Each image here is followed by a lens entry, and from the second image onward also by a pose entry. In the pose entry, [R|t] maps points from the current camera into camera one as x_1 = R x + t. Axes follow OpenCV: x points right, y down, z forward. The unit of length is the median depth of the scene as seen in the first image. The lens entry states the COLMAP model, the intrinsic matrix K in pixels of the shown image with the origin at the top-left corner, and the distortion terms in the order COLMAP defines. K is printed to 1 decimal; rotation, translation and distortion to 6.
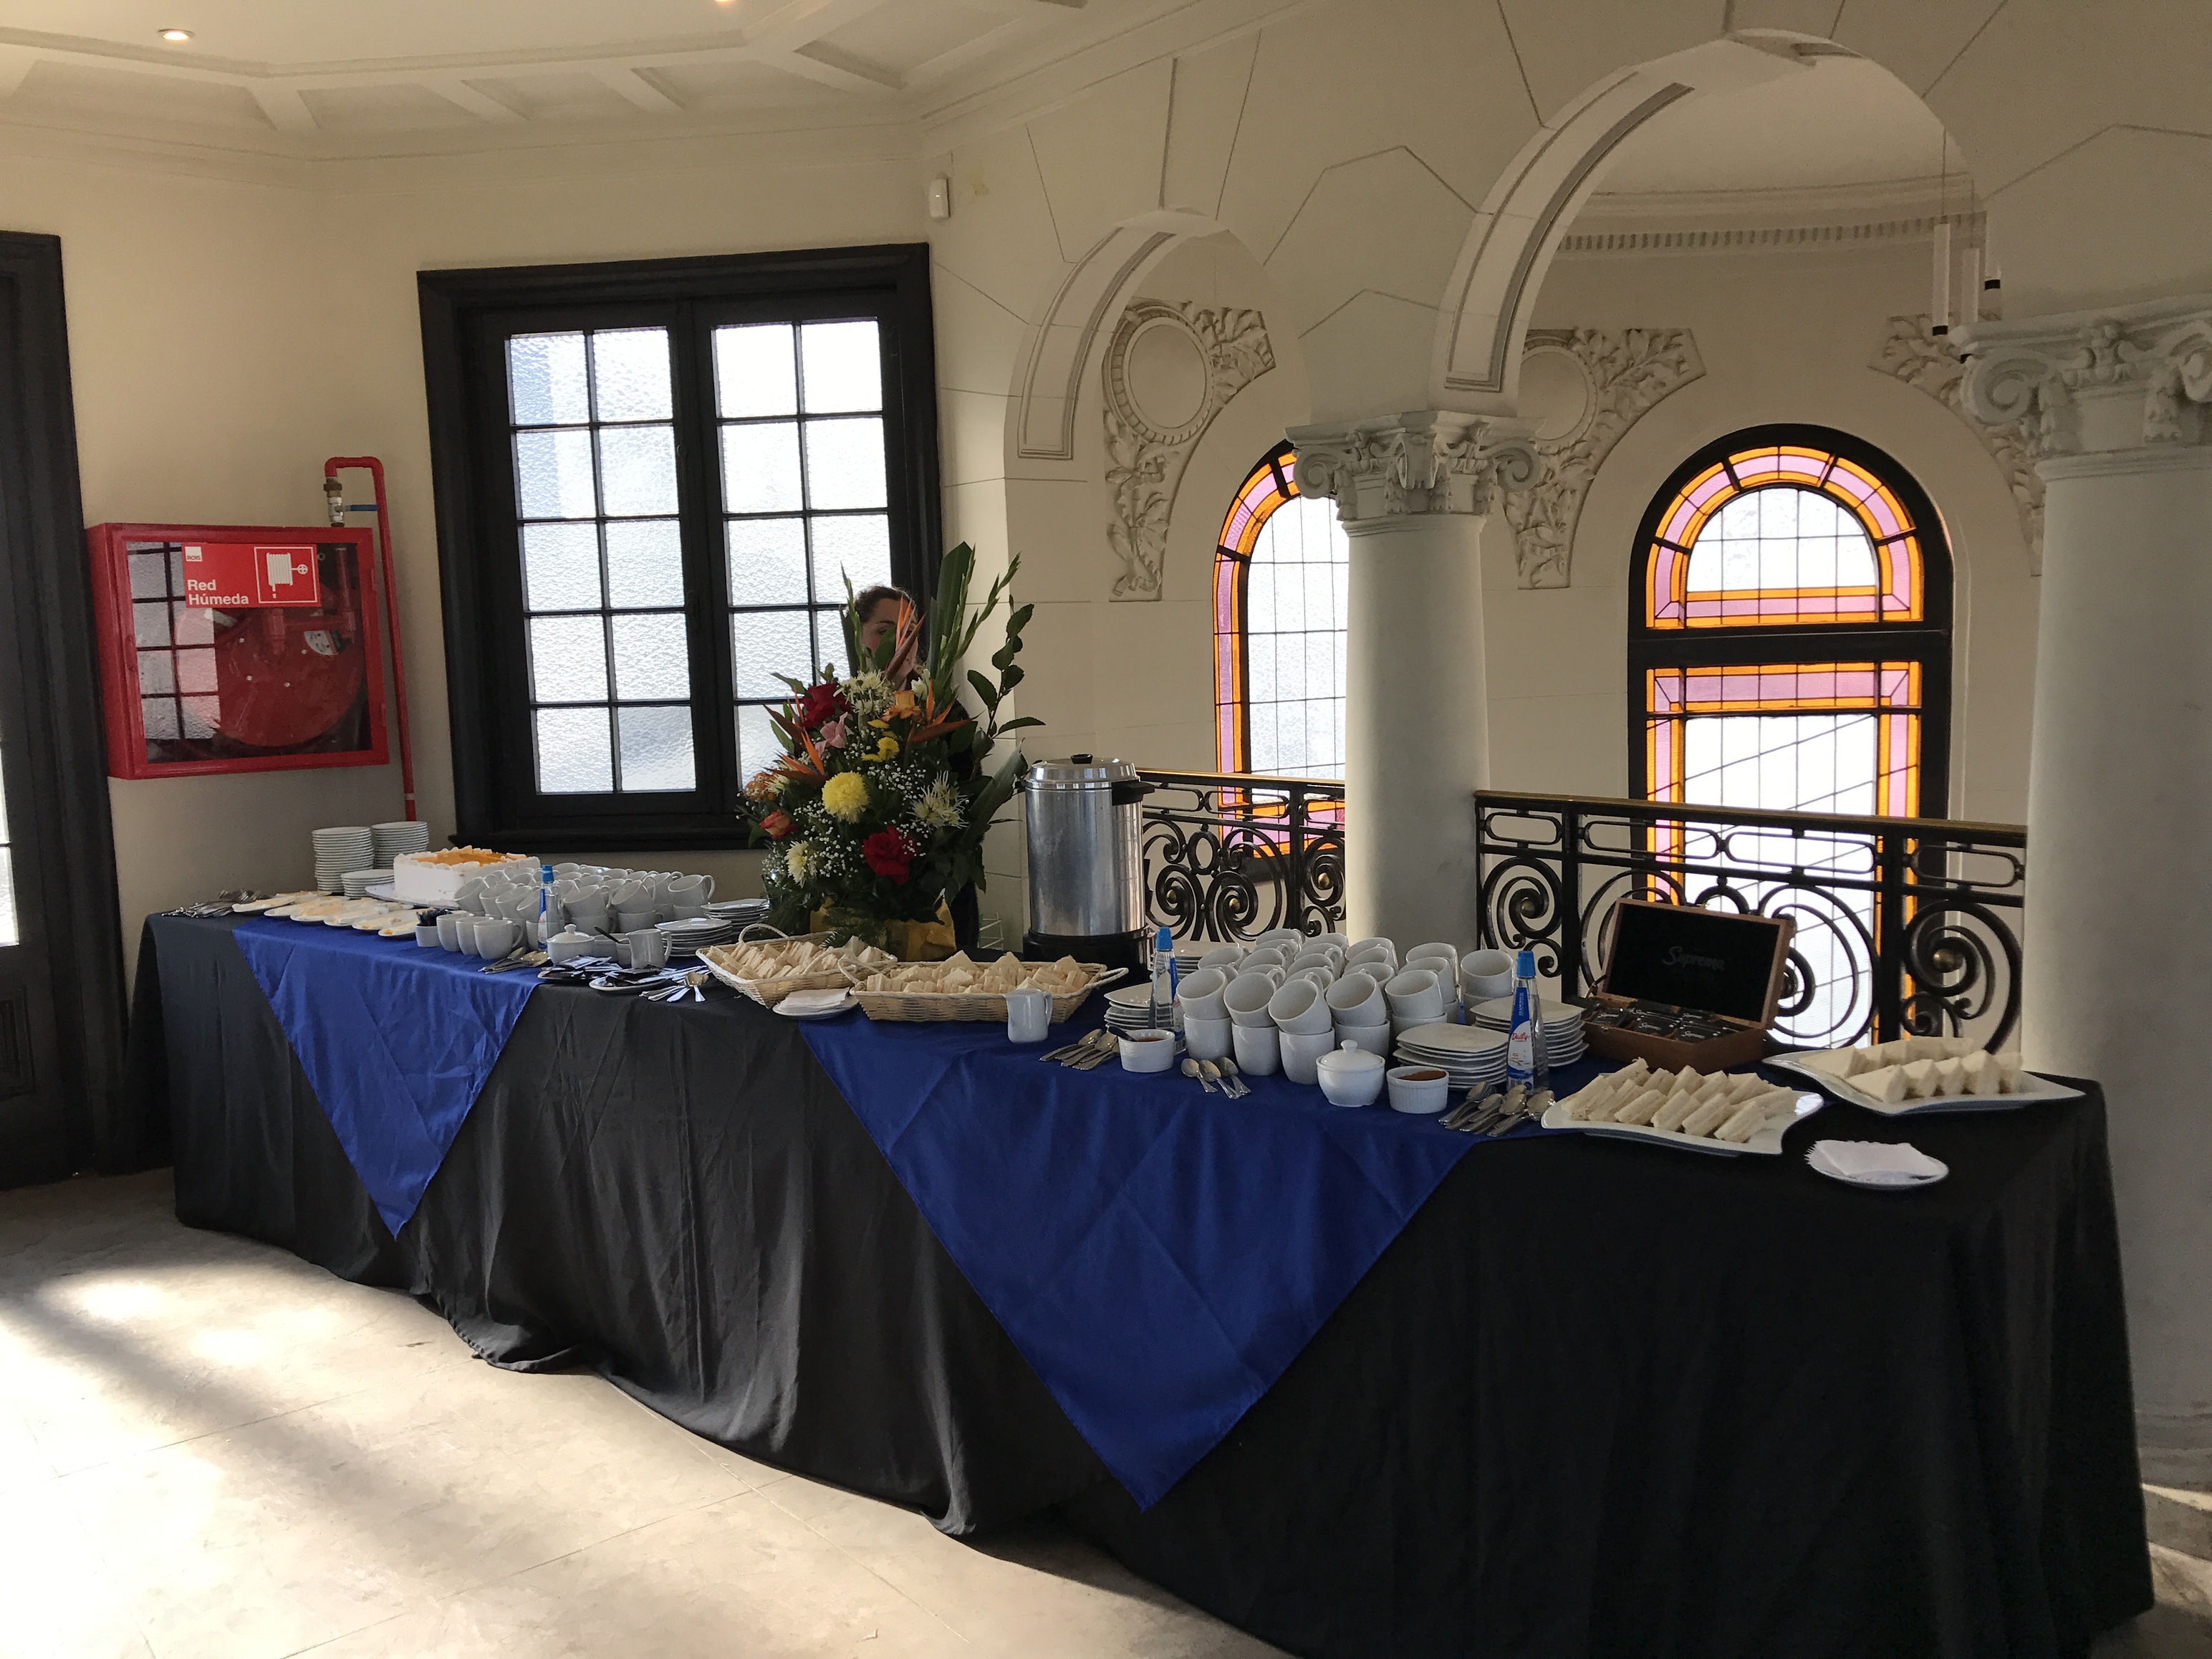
lens RADIAL K [[1809.7, 0, 1106.0], [0, 1809.7, 829.5], [0, 0, 1]] dist [0.011224, -0.009912]
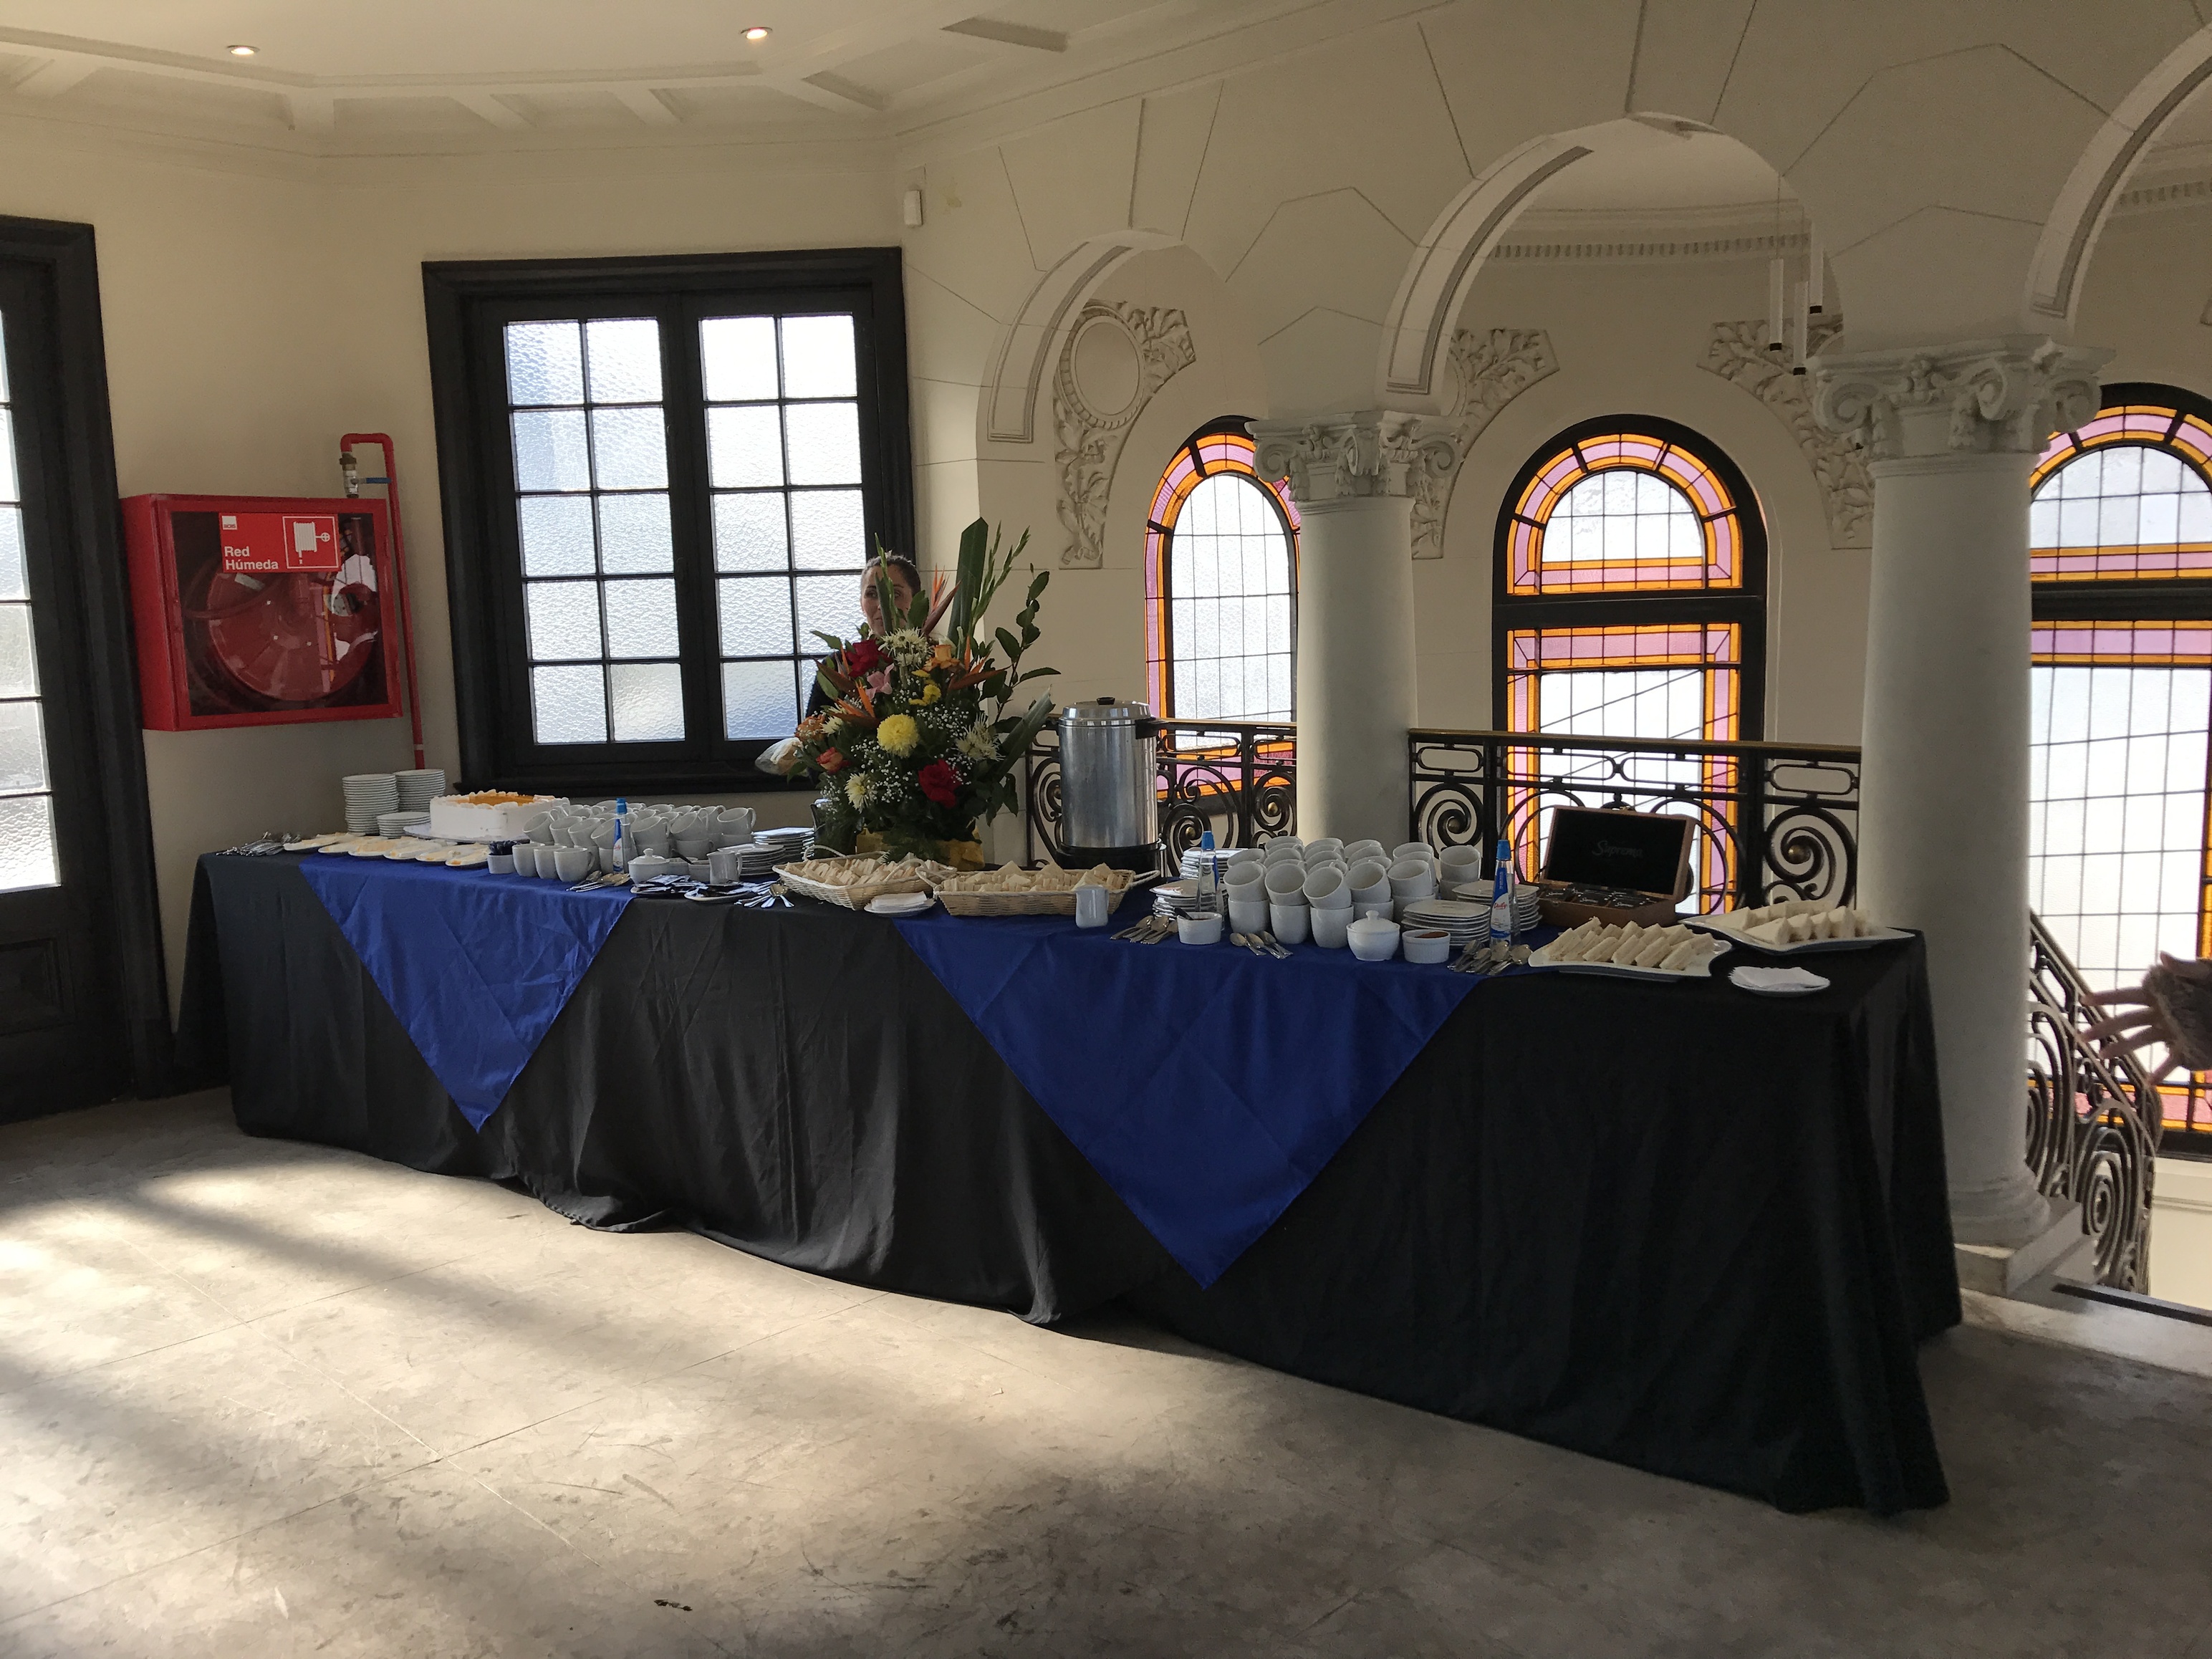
lens RADIAL K [[1809.7, 0, 1106.0], [0, 1809.7, 829.5], [0, 0, 1]] dist [0.011224, -0.009912]
pose [[0.994234, -0.012525, 0.106502, -0.125808], [0.010650, 0.999778, 0.018162, 0.021885], [-0.106705, -0.016923, 0.994147, -0.172492]]
